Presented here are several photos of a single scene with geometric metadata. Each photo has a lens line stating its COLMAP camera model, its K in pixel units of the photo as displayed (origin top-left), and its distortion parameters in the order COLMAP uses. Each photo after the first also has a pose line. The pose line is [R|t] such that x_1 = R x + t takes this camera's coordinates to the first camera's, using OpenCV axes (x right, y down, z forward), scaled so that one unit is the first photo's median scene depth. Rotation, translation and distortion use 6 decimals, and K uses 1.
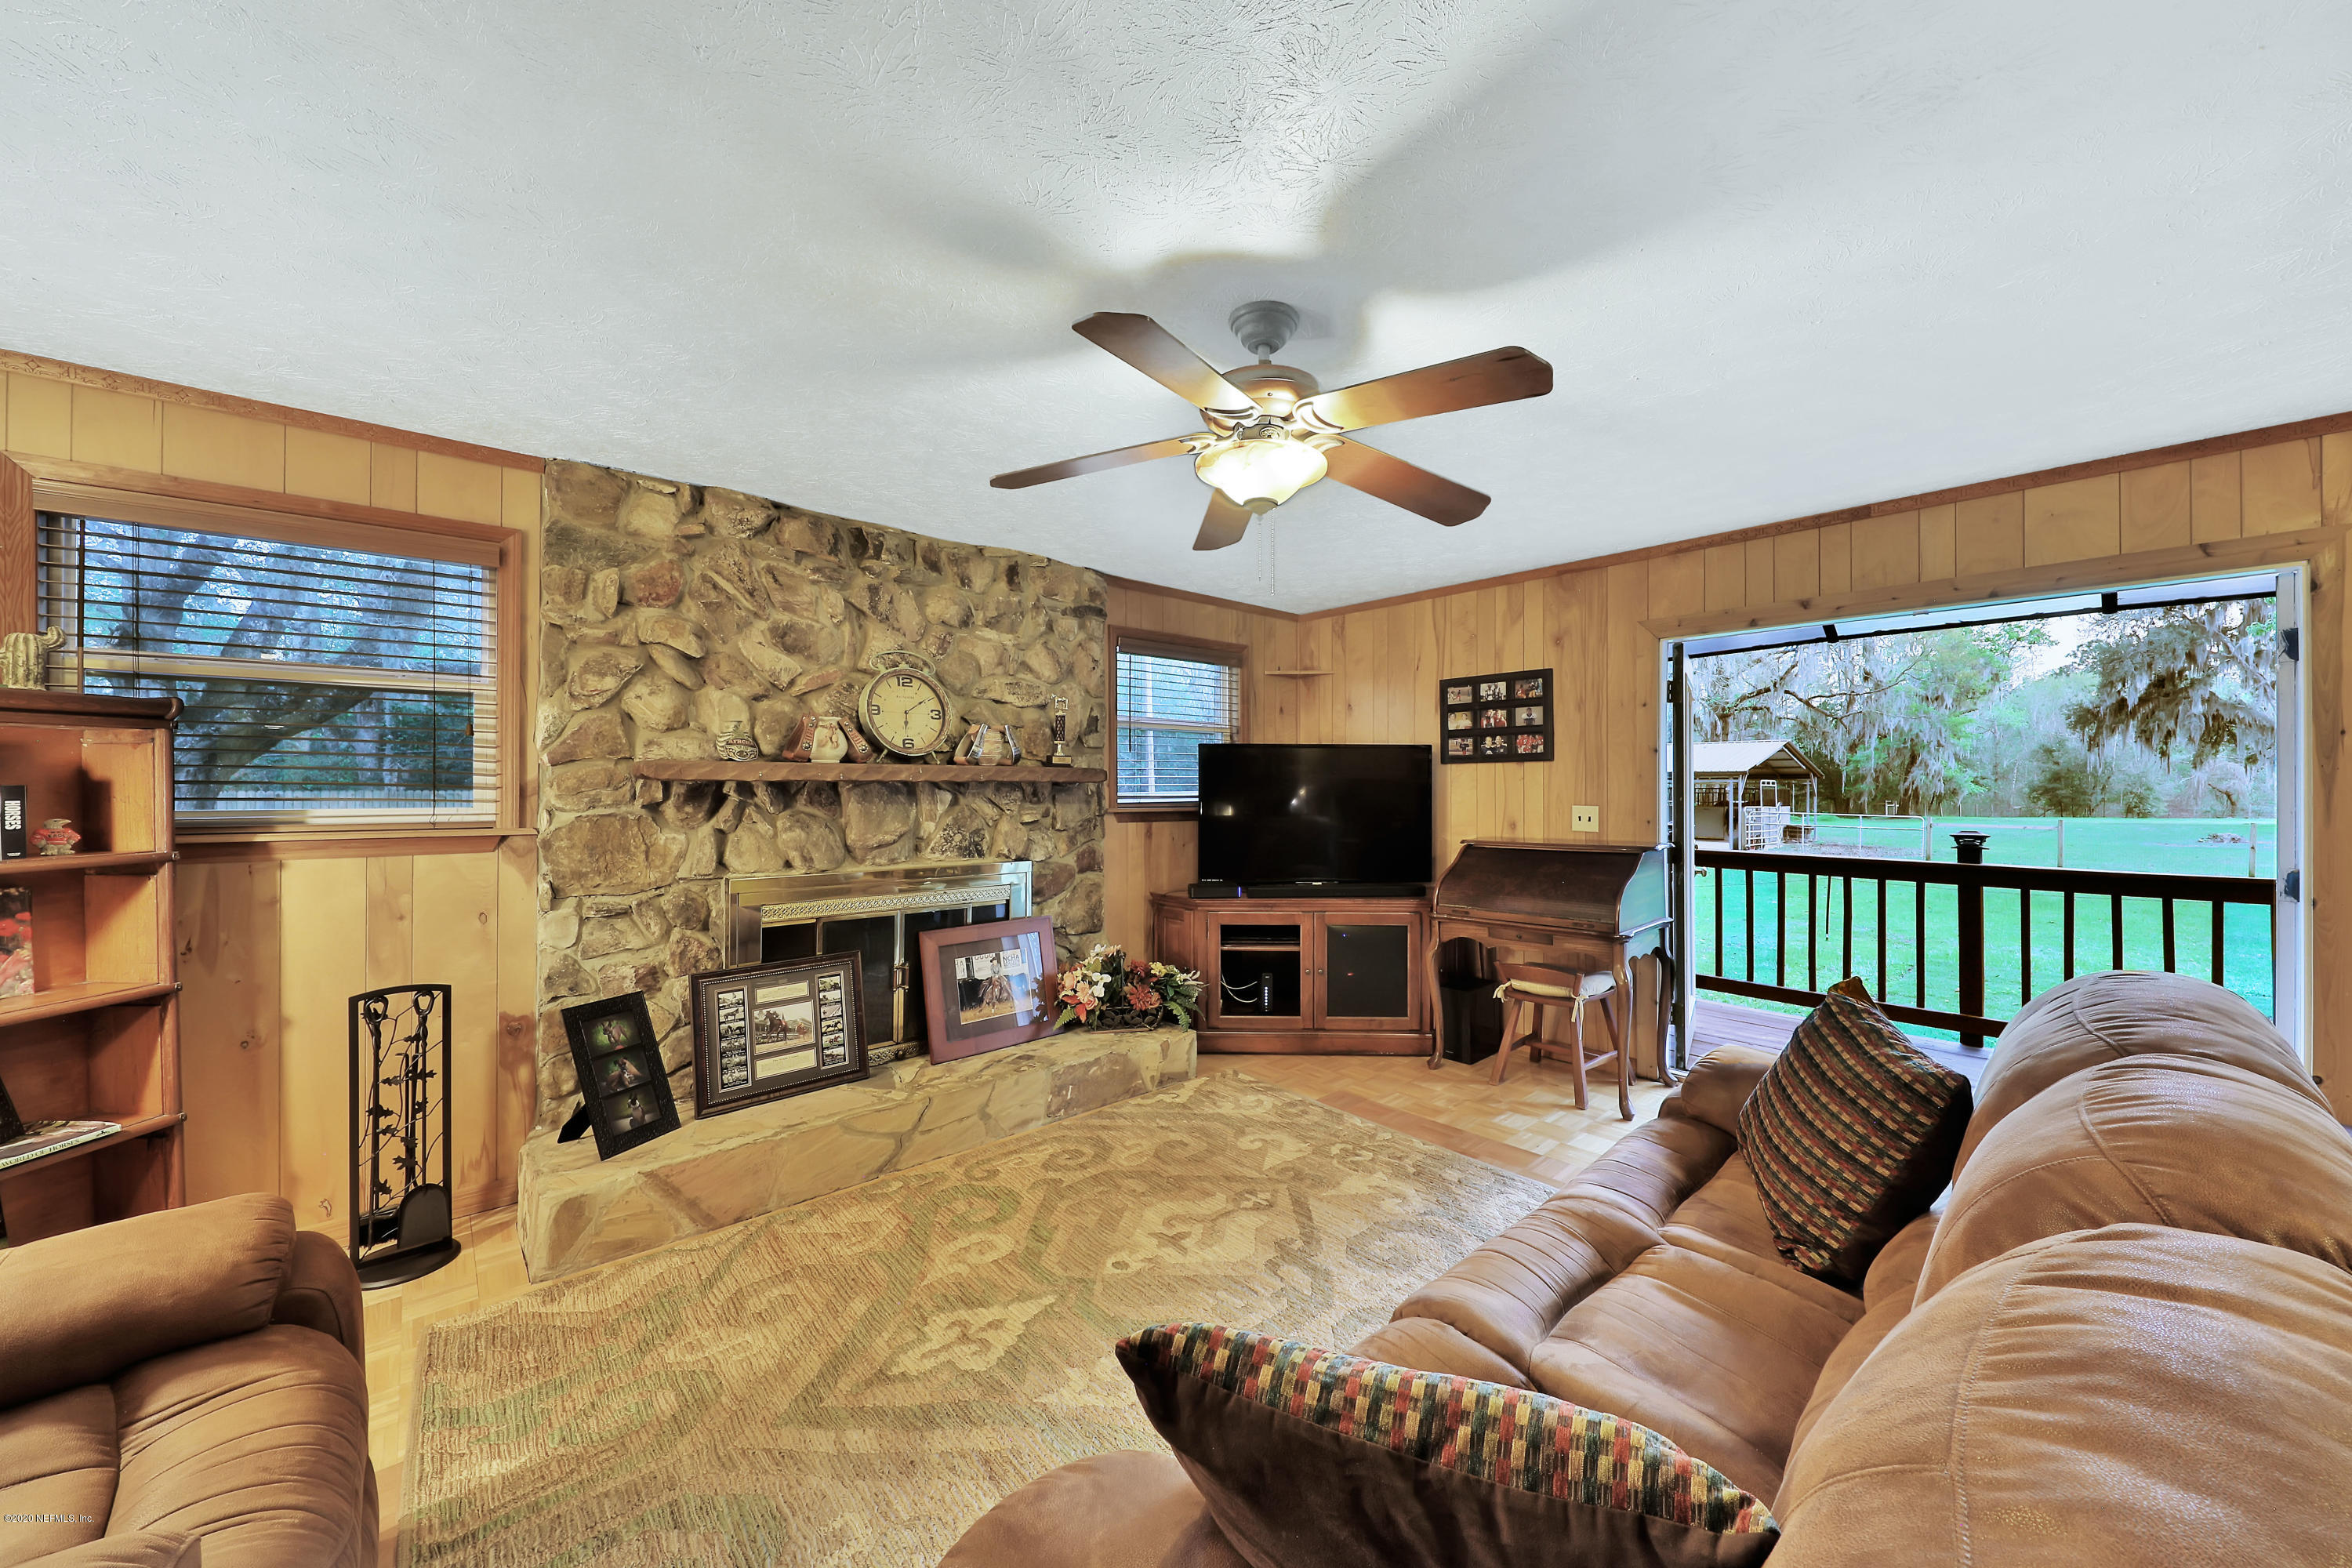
lens RADIAL K [[867.5, 0, 1193.5], [0, 867.5, 781.5], [0, 0, 1]] dist [0.000906, -0.001534]
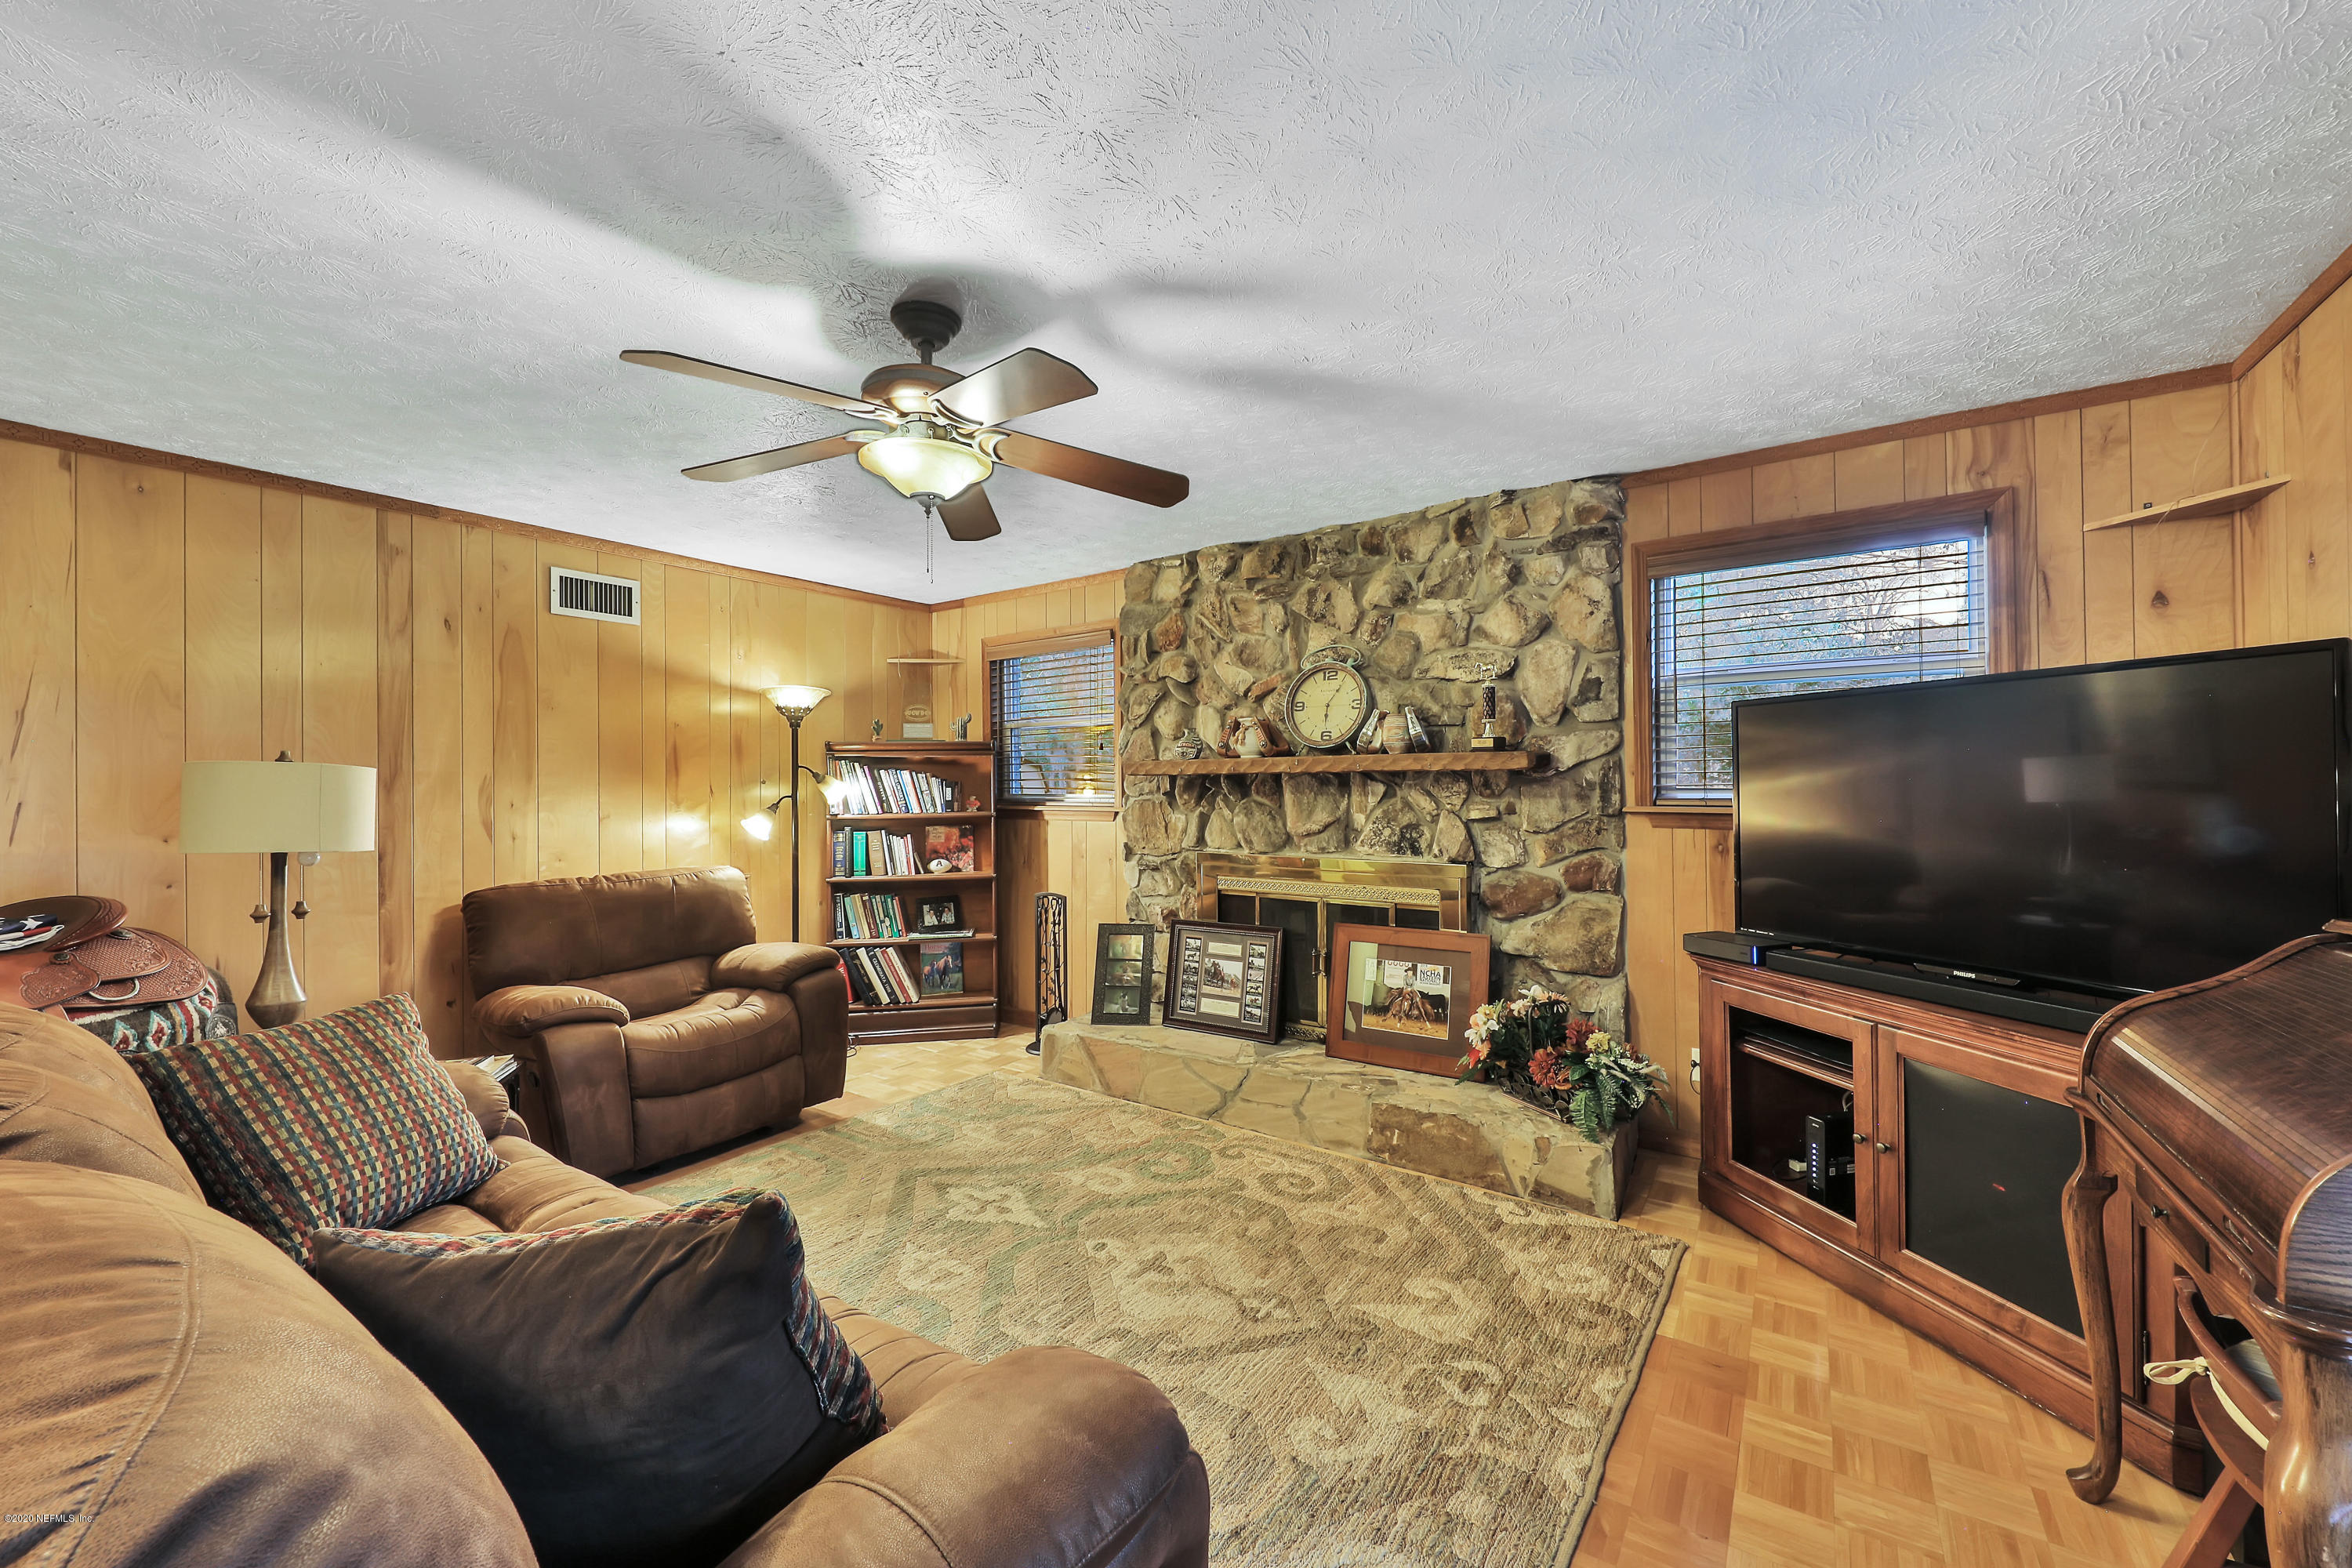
lens RADIAL K [[888.1, 0, 1157.4], [0, 888.1, 782.8], [0, 0, 1]] dist [-0.002912, -0.000458]
pose [[0.202095, -0.008959, -0.979325, 0.641729], [0.008917, 0.999934, -0.007308, 0.017022], [0.979325, -0.007256, 0.202161, 0.583275]]
